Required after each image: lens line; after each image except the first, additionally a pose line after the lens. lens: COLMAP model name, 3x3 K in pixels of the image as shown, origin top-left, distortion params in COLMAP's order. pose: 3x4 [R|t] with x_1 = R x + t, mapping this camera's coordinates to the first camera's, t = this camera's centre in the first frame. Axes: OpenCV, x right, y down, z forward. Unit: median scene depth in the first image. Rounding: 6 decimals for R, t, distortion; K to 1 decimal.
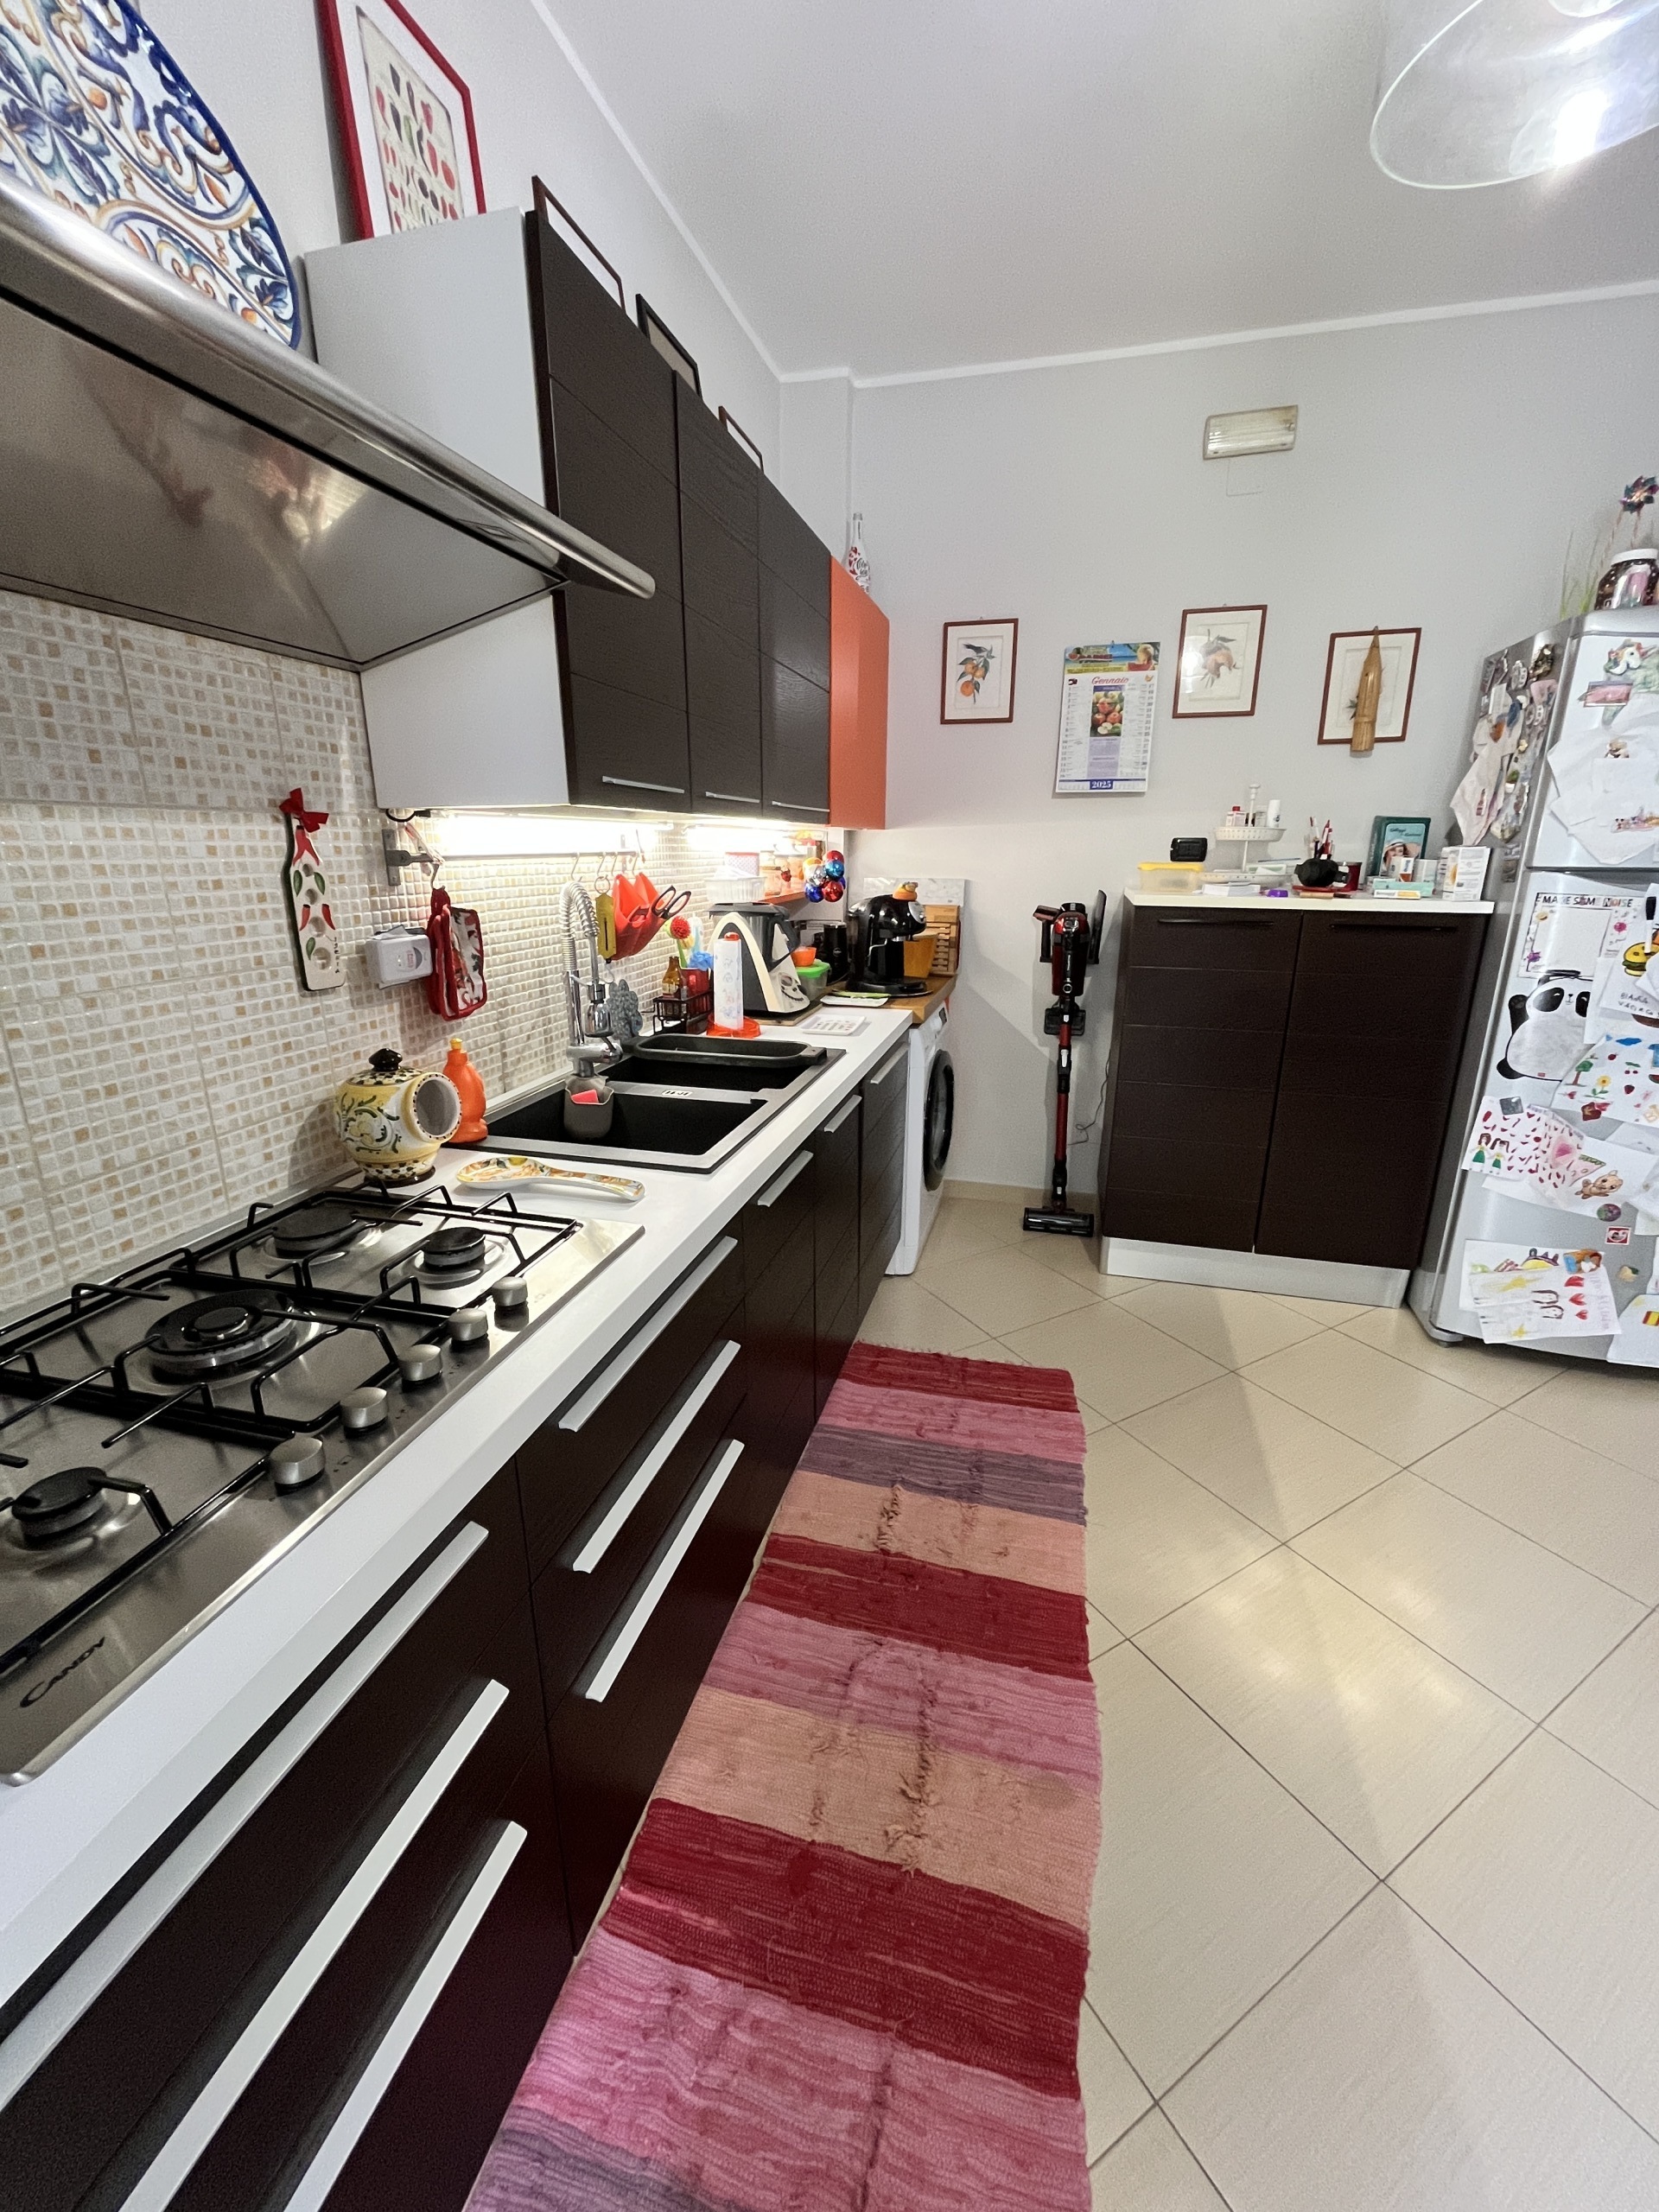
lens RADIAL K [[890.6, 0, 829.0], [0, 890.6, 1098.1], [0, 0, 1]] dist [-0.003545, -0.000223]
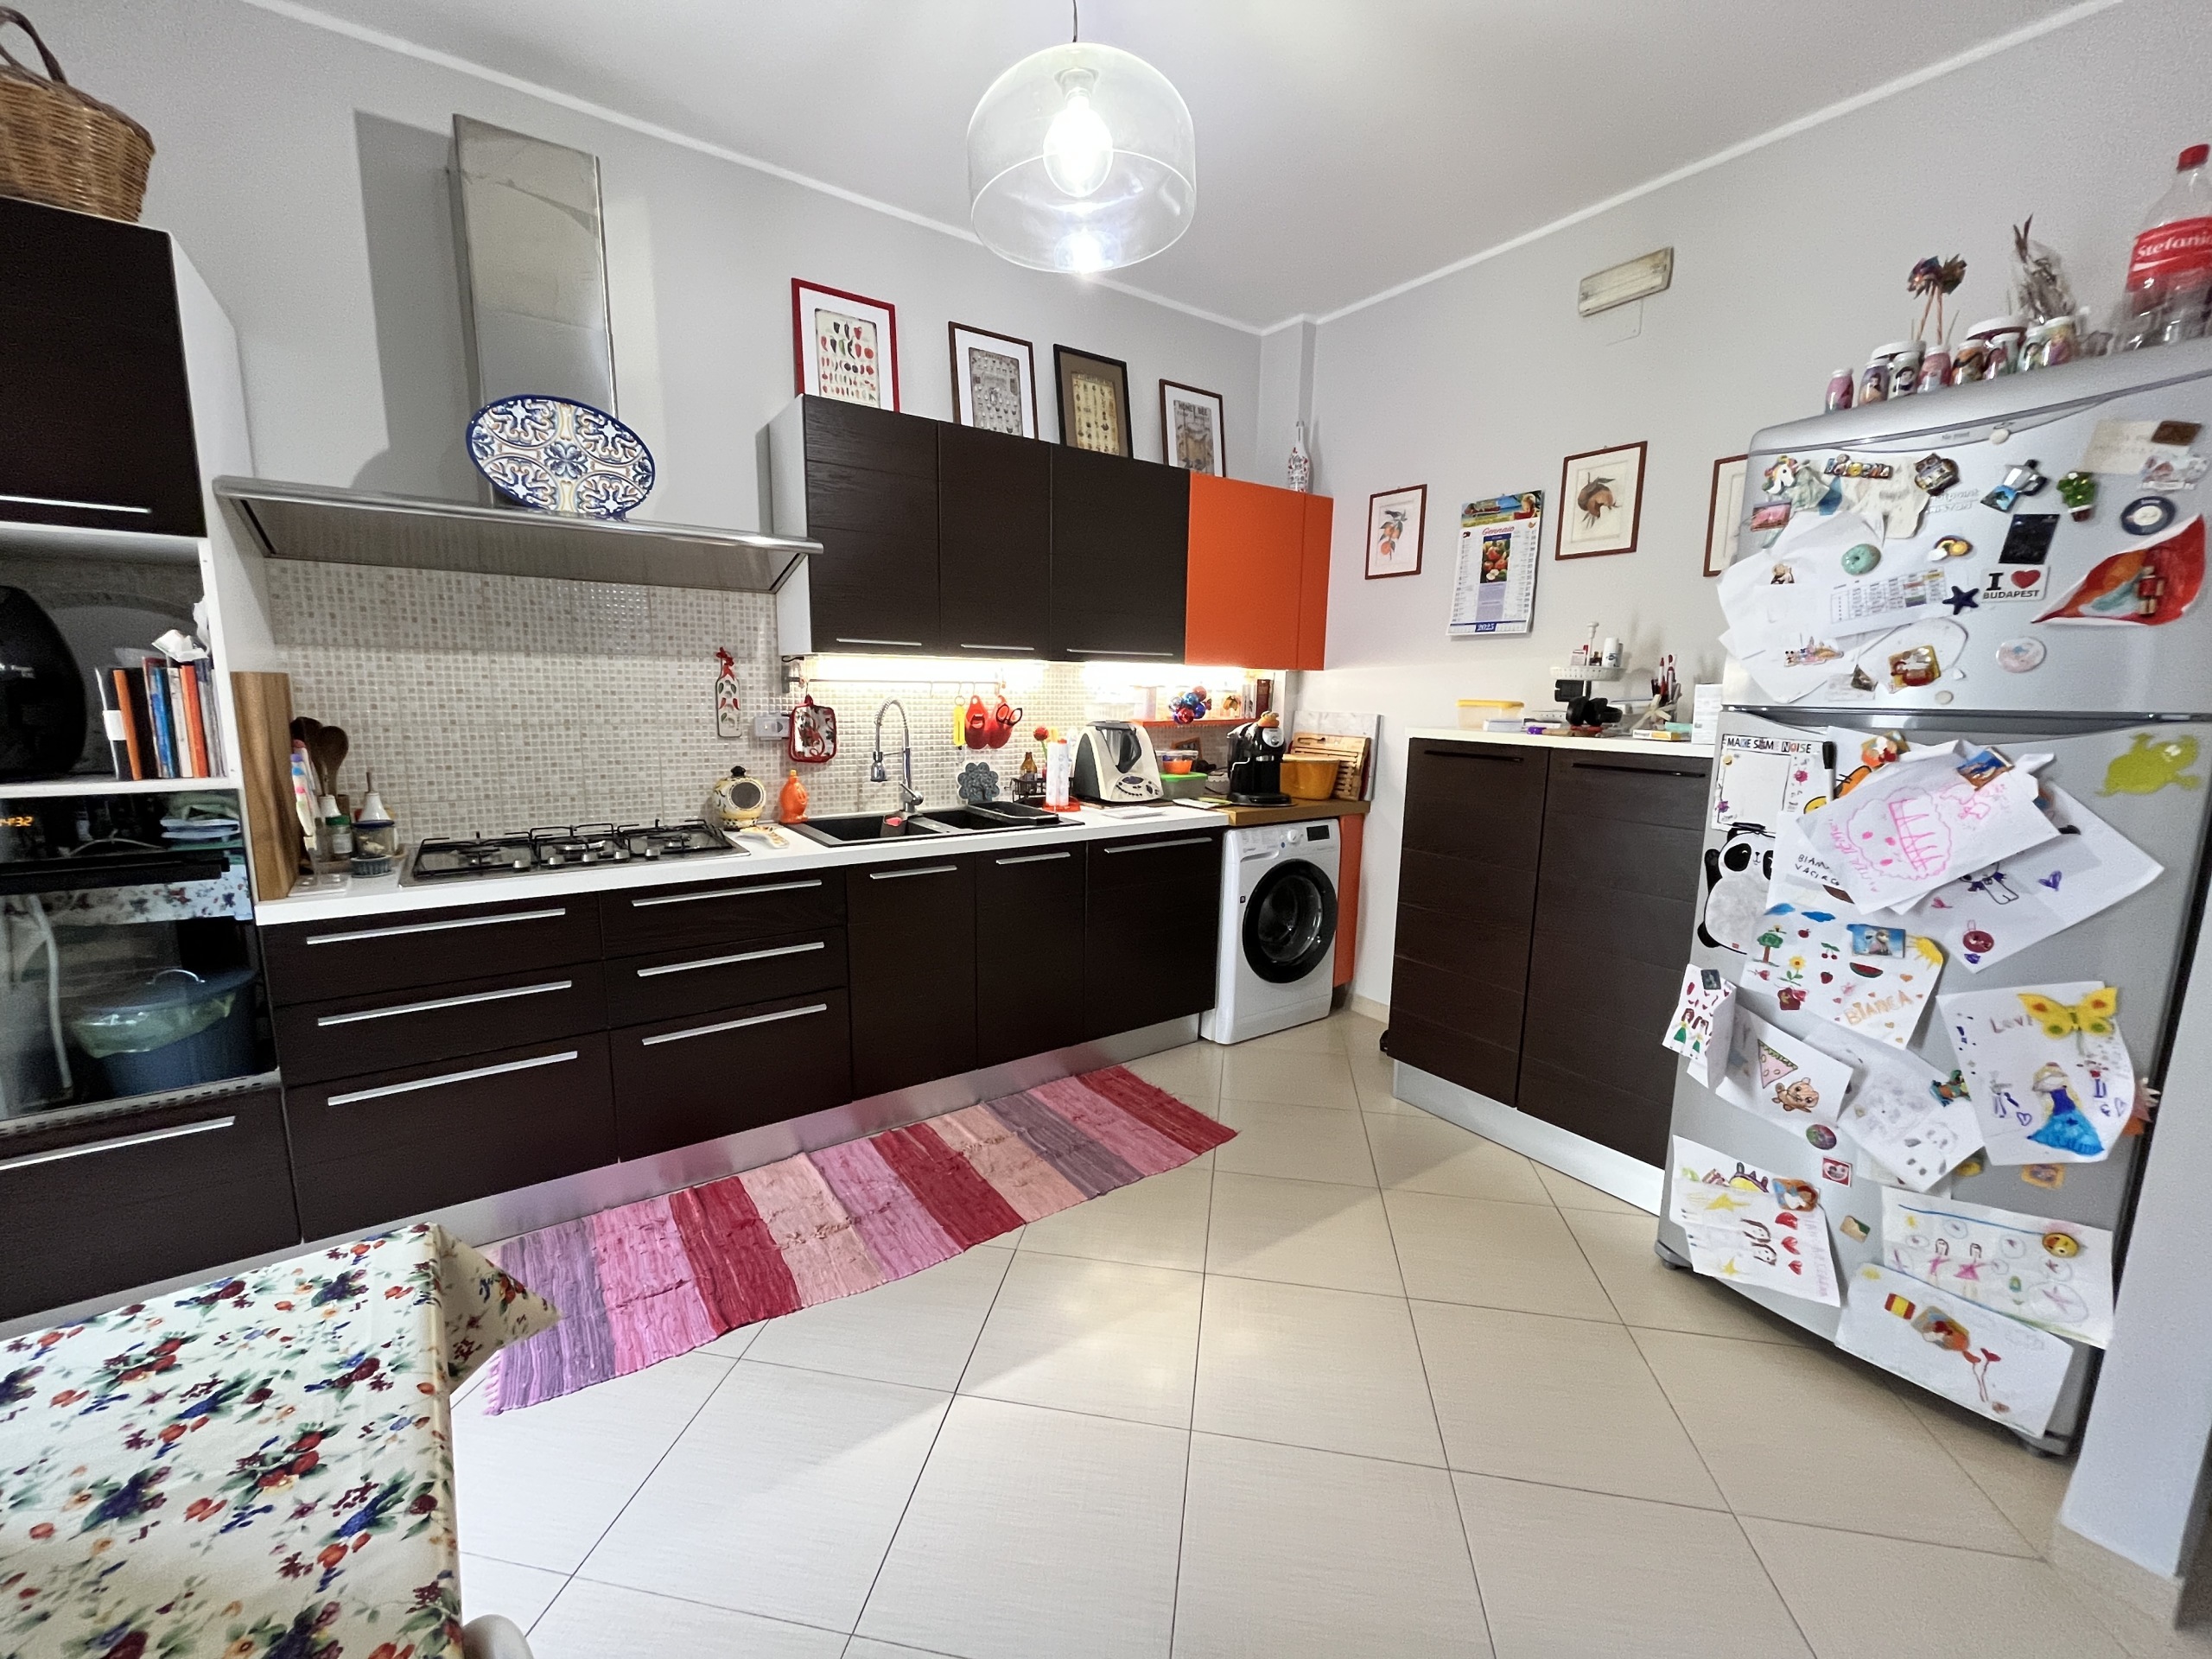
lens RADIAL K [[890.6, 0, 1097.0], [0, 890.6, 829.6], [0, 0, 1]] dist [-0.003545, -0.000223]
pose [[0.765026, 0.112286, -0.634135, 0.884174], [-0.190093, 0.980181, -0.055769, 0.028807], [0.615305, 0.163209, 0.771209, -0.047119]]
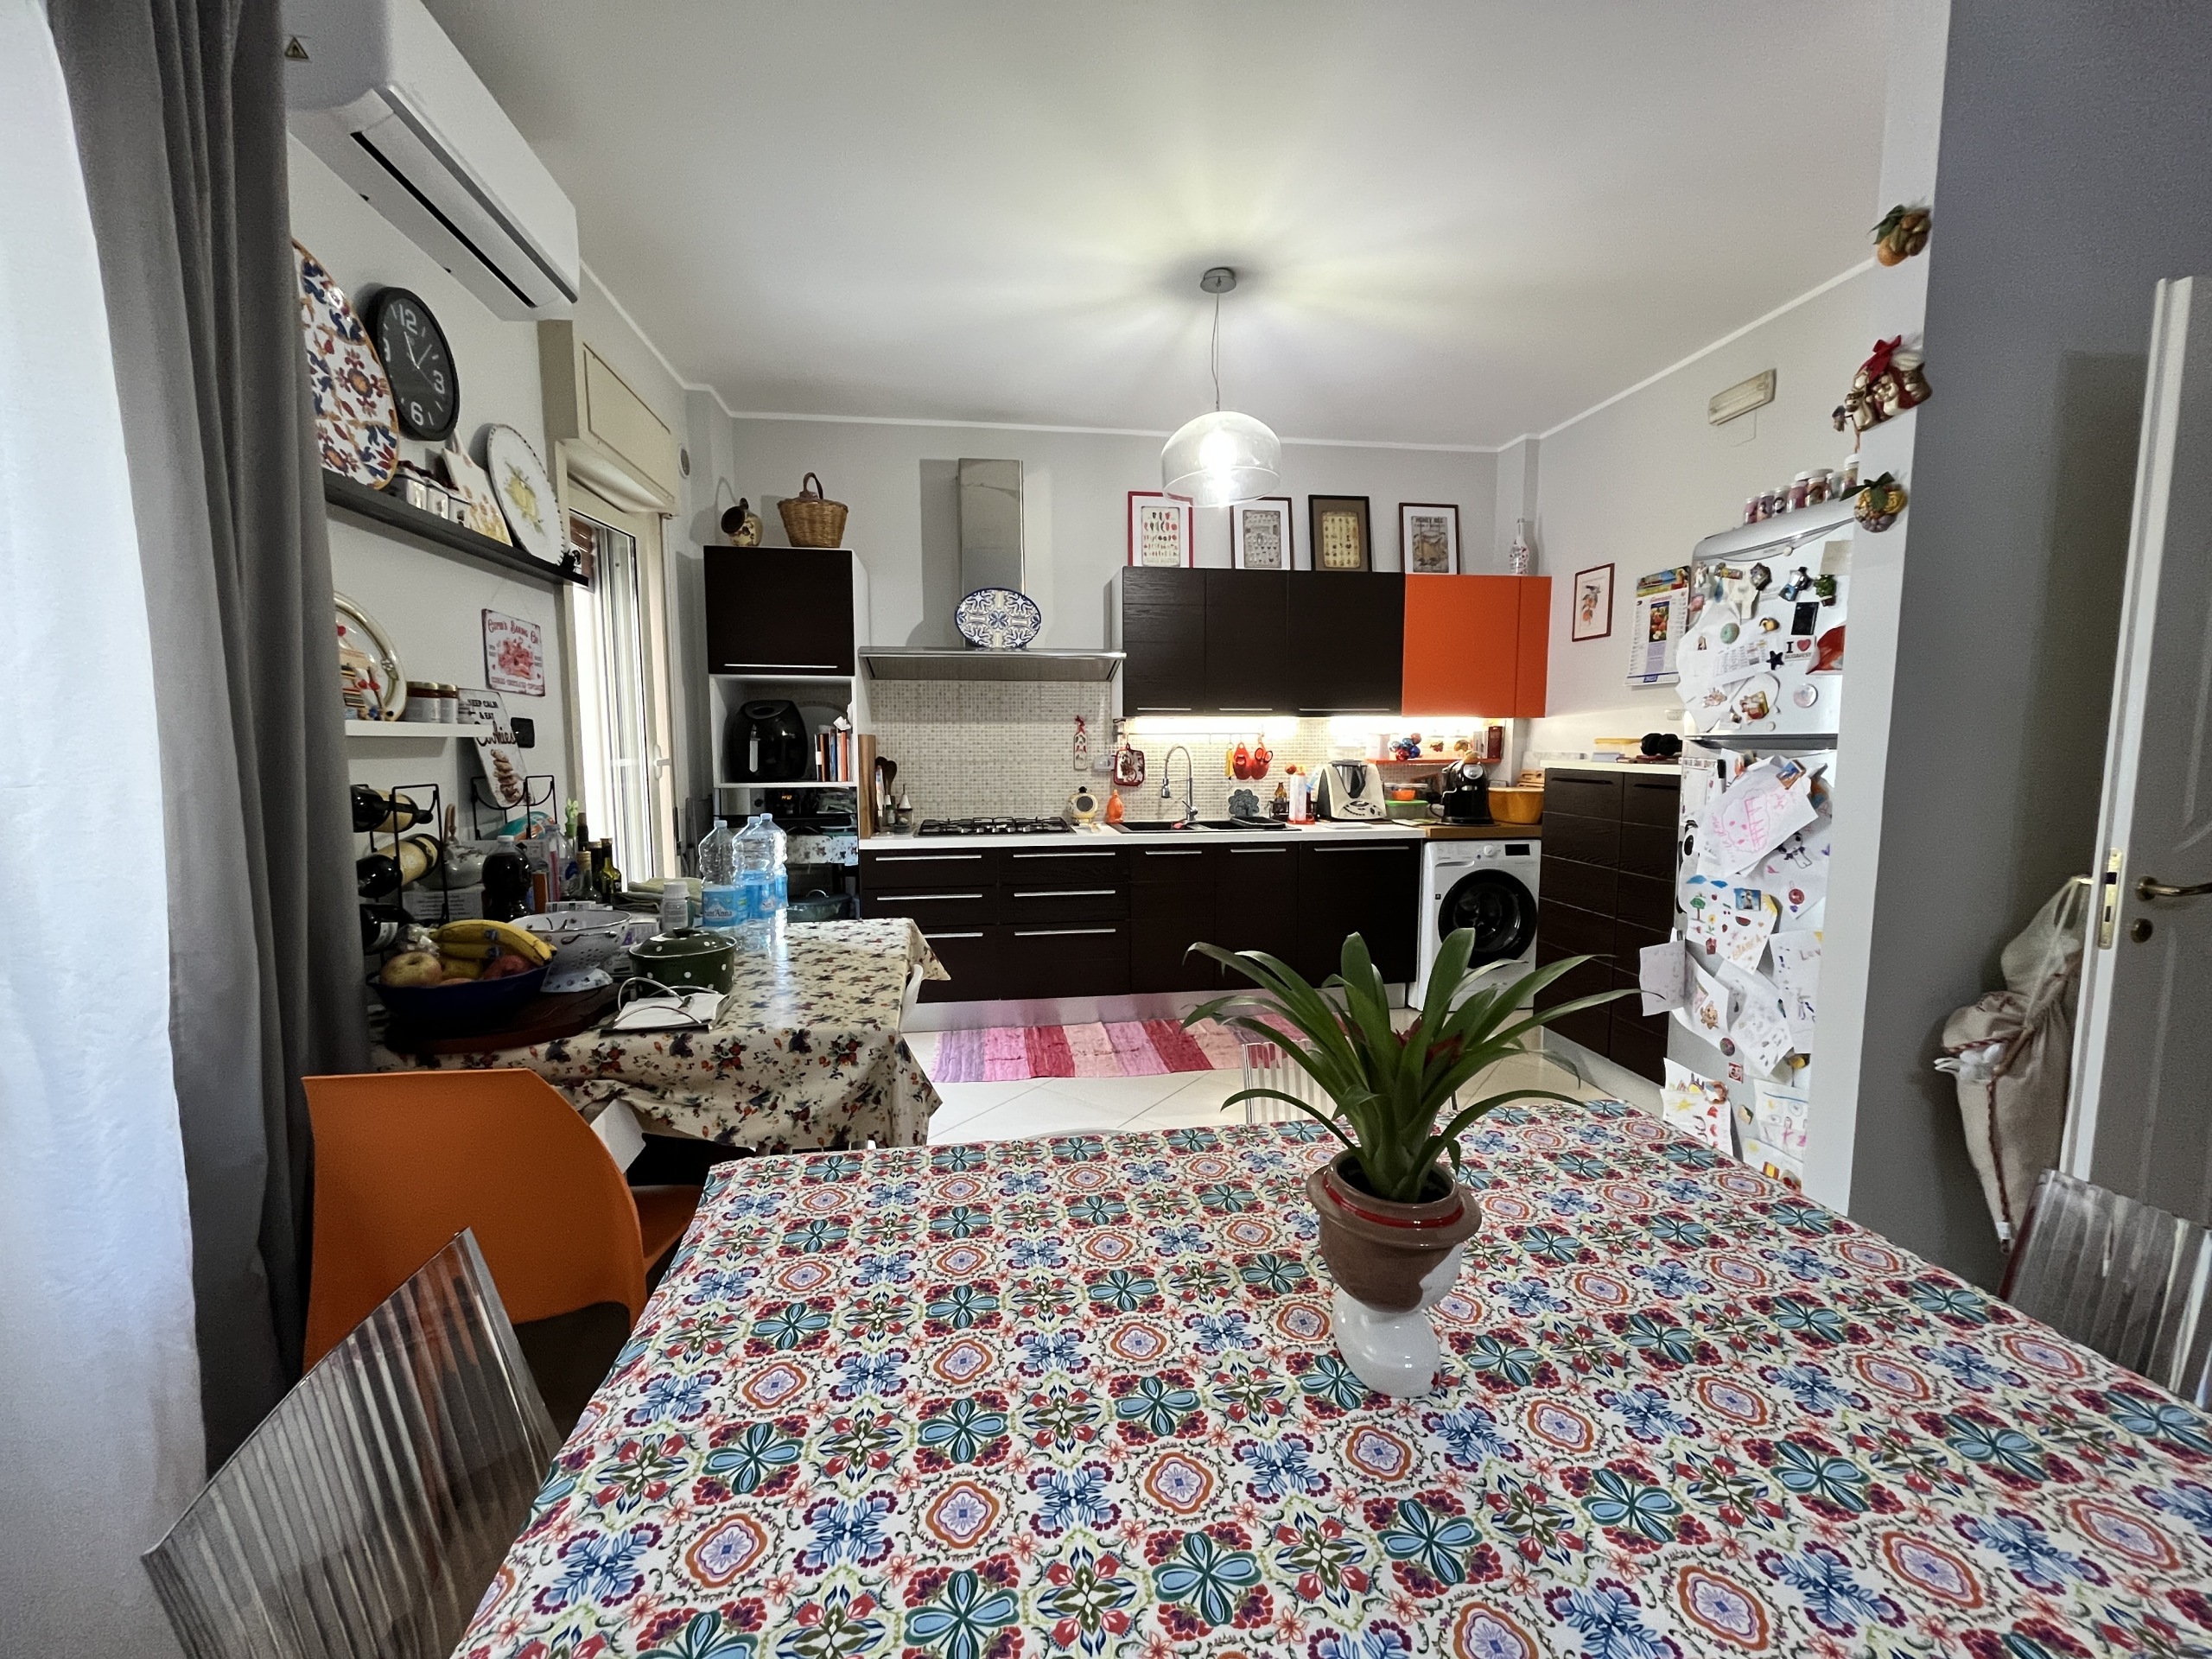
lens RADIAL K [[890.6, 0, 1097.0], [0, 890.6, 829.6], [0, 0, 1]] dist [-0.003545, -0.000223]
pose [[0.388985, 0.088948, -0.916940, 1.597158], [-0.249085, 0.968411, -0.011726, 0.079283], [0.886932, 0.232957, 0.398853, -0.175130]]
